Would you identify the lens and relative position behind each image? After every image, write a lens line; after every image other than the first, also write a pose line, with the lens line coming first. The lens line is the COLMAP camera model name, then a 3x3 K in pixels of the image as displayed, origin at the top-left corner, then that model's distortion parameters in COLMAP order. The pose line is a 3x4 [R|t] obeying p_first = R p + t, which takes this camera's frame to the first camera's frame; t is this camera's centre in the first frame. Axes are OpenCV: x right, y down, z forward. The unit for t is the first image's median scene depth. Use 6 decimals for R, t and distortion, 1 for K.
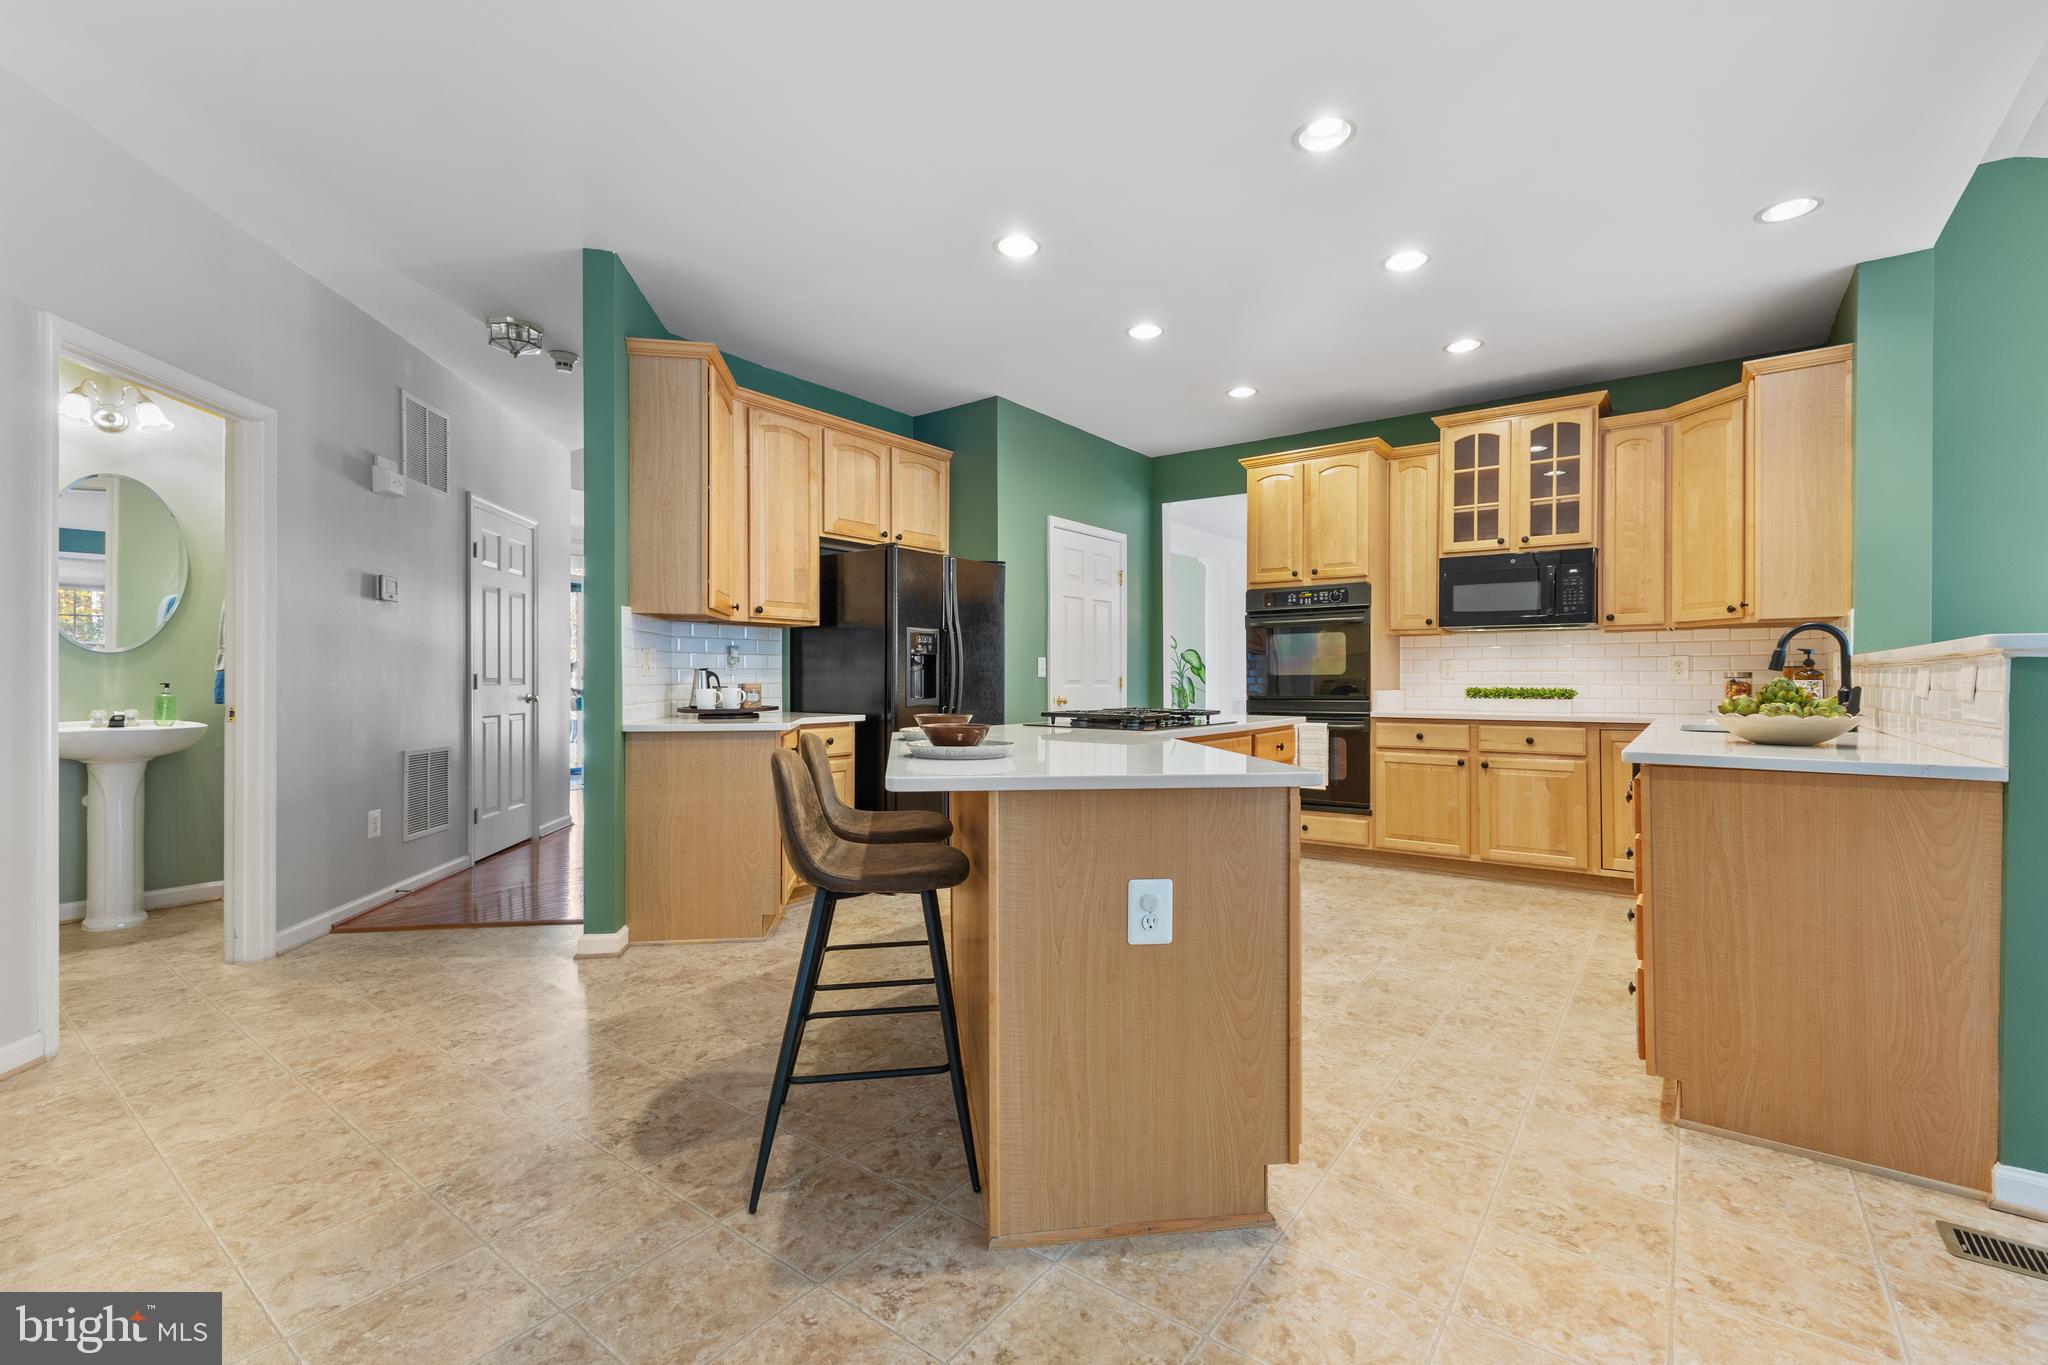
lens RADIAL K [[887.3, 0, 1016.9], [0, 887.3, 673.9], [0, 0, 1]] dist [0.006256, -0.001582]
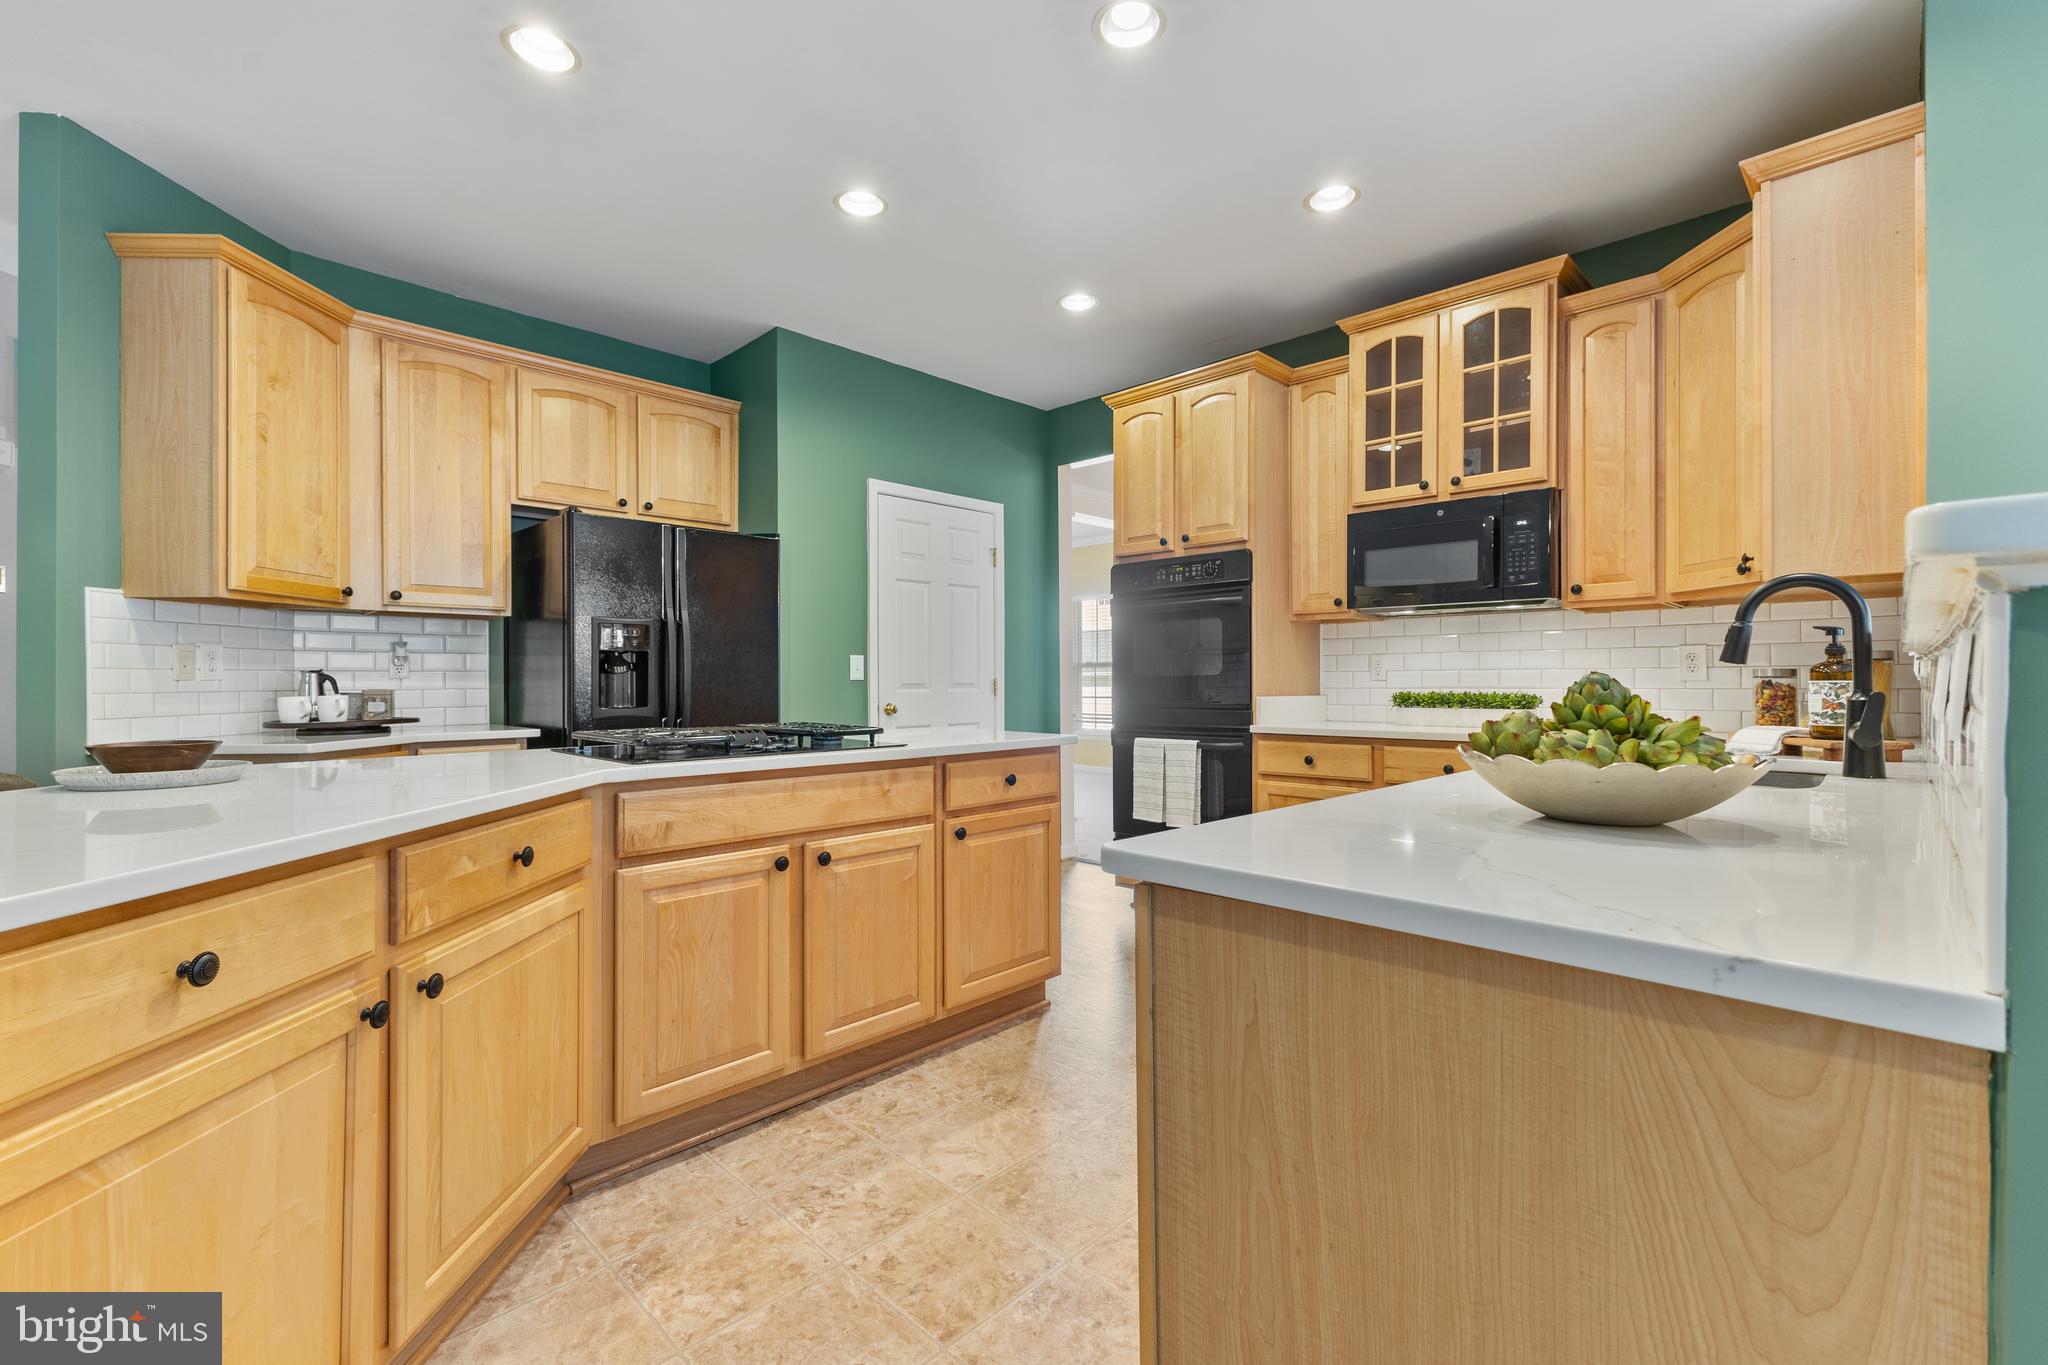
lens RADIAL K [[887.3, 0, 1014.7], [0, 887.3, 674.8], [0, 0, 1]] dist [0.006256, -0.001582]
pose [[0.991244, -0.004034, -0.131979, 0.322094], [0.003591, 0.999987, -0.003595, 0.002741], [0.131992, 0.003090, 0.991246, 0.262591]]
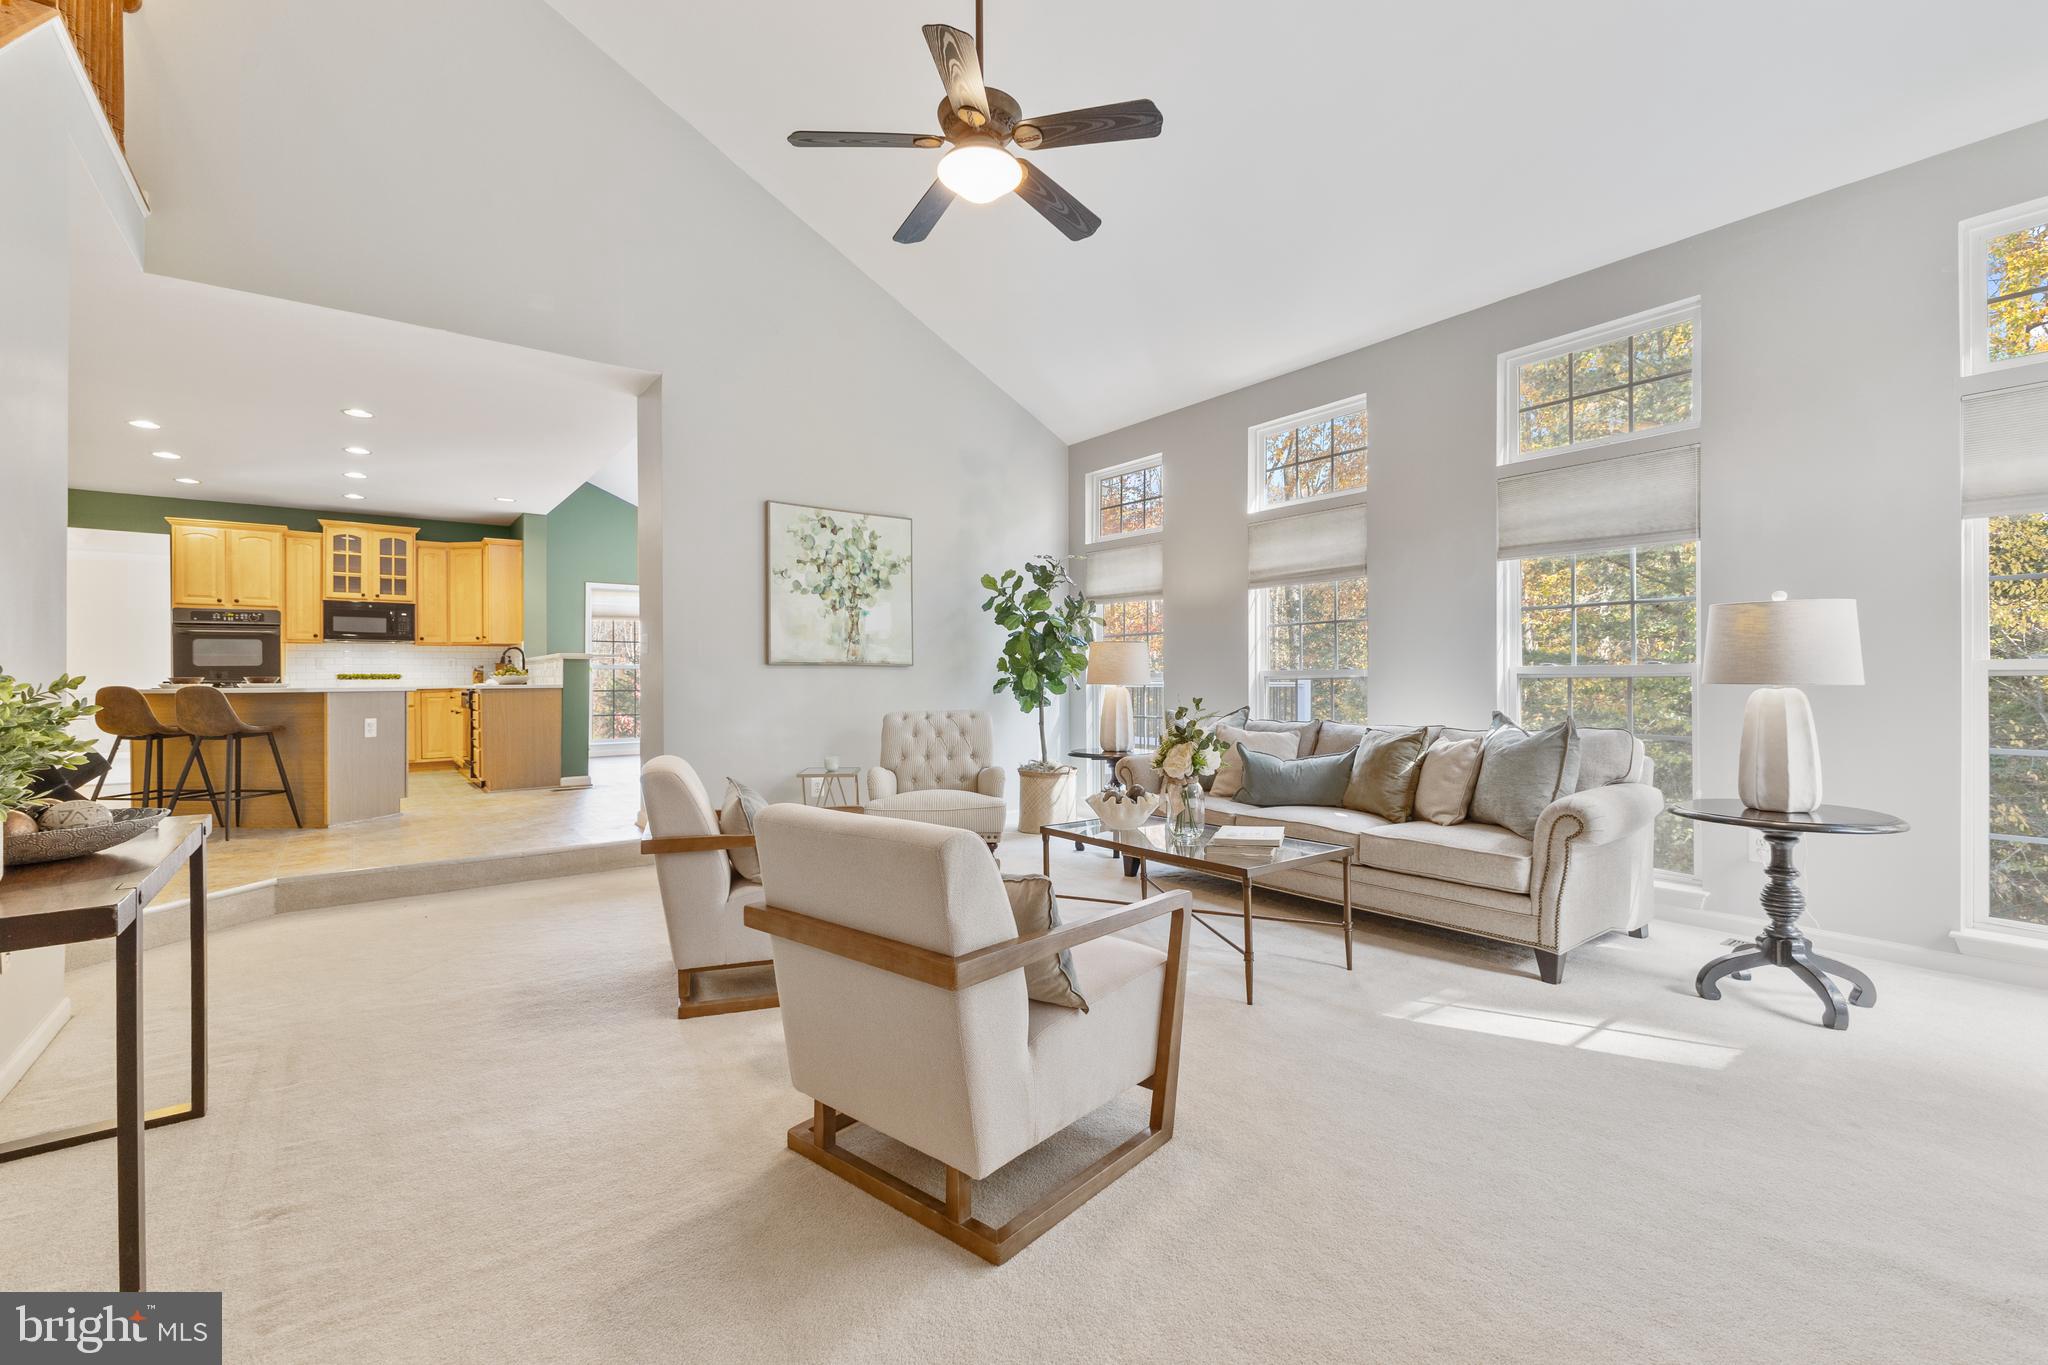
lens RADIAL K [[887.3, 0, 1033.6], [0, 887.3, 672.3], [0, 0, 1]] dist [0.006256, -0.001582]
pose [[0.264014, 0.001964, 0.964517, -0.909257], [0.005232, 0.999980, -0.003469, 0.027858], [-0.964505, 0.005962, 0.263998, -0.872280]]
